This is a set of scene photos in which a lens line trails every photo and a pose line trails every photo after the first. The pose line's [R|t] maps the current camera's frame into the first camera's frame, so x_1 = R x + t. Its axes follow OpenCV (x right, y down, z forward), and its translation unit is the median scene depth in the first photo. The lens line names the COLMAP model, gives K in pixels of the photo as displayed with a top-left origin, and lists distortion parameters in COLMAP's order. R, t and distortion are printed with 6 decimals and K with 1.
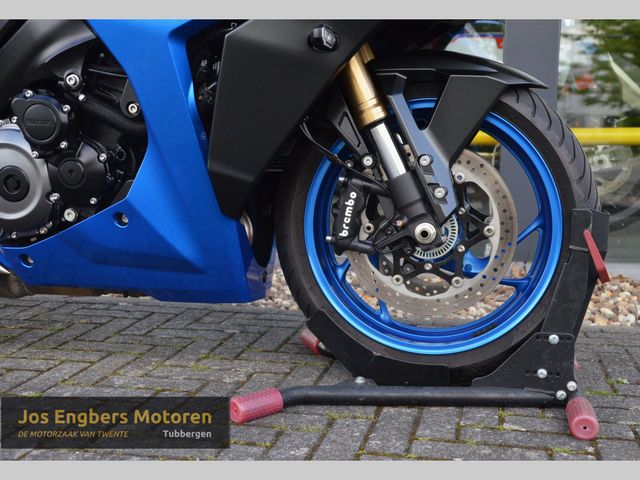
lens RADIAL K [[778.5, 0, 349.1], [0, 778.5, 246.9], [0, 0, 1]] dist [0.024858, 0.000000]
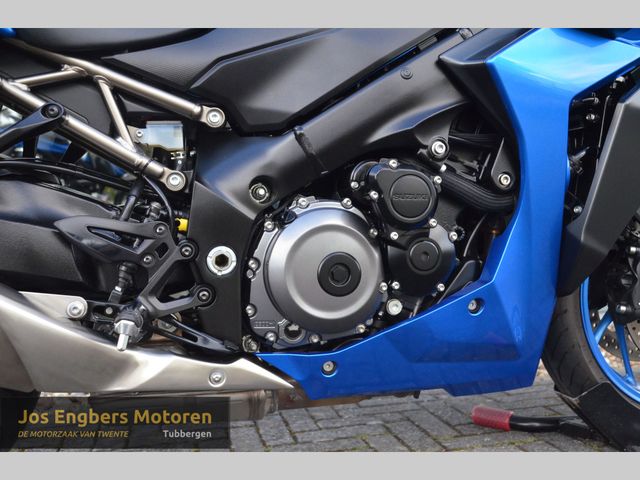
lens RADIAL K [[681.1, 0, 328.6], [0, 681.1, 244.5], [0, 0, 1]] dist [-0.023954, 0.000000]
pose [[0.905012, -0.042588, 0.423248, -0.757315], [0.092145, 0.990979, -0.097315, -0.044369], [-0.415285, 0.127071, 0.900772, 0.373987]]
